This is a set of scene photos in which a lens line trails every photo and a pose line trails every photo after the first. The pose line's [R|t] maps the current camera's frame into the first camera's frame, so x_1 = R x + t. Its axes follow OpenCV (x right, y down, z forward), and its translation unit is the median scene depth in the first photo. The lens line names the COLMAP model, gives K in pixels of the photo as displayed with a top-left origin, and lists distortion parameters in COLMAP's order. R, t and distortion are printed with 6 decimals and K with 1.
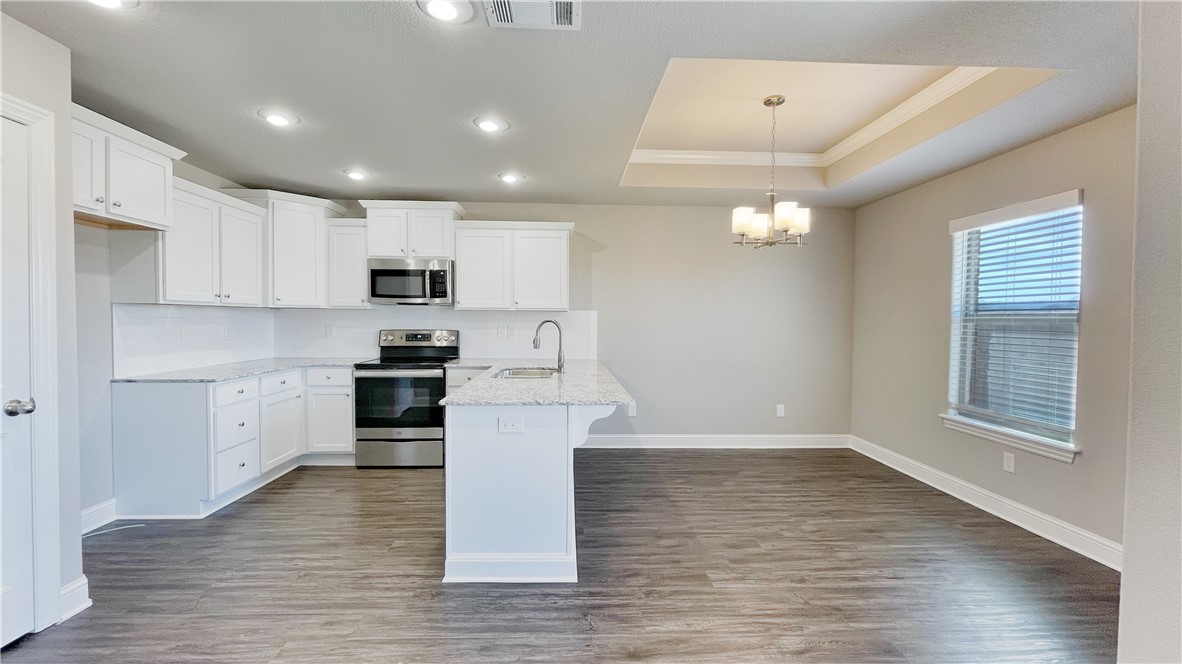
lens RADIAL K [[479.6, 0, 598.8], [0, 479.6, 332.1], [0, 0, 1]] dist [-0.003590, 0.002236]
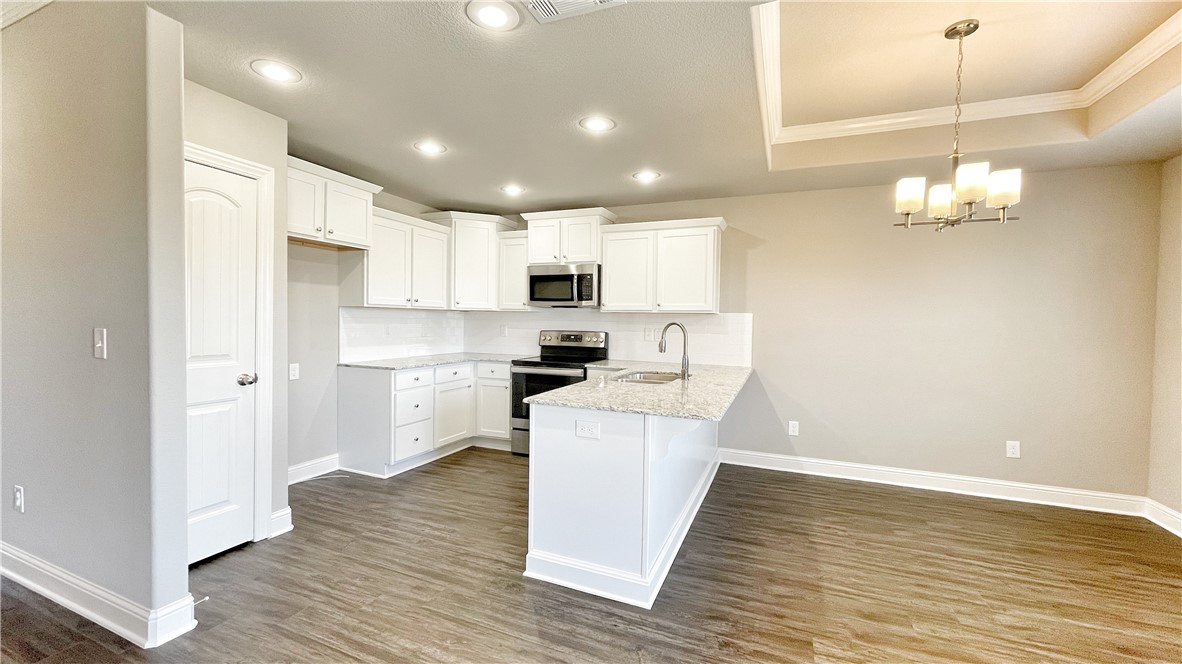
lens RADIAL K [[479.6, 0, 586.2], [0, 479.6, 332.0], [0, 0, 1]] dist [-0.003590, 0.002236]
pose [[0.903425, 0.018211, -0.428360, 0.168026], [-0.021546, 0.999764, -0.002937, -0.000225], [0.428205, 0.011883, 0.903603, 0.087957]]
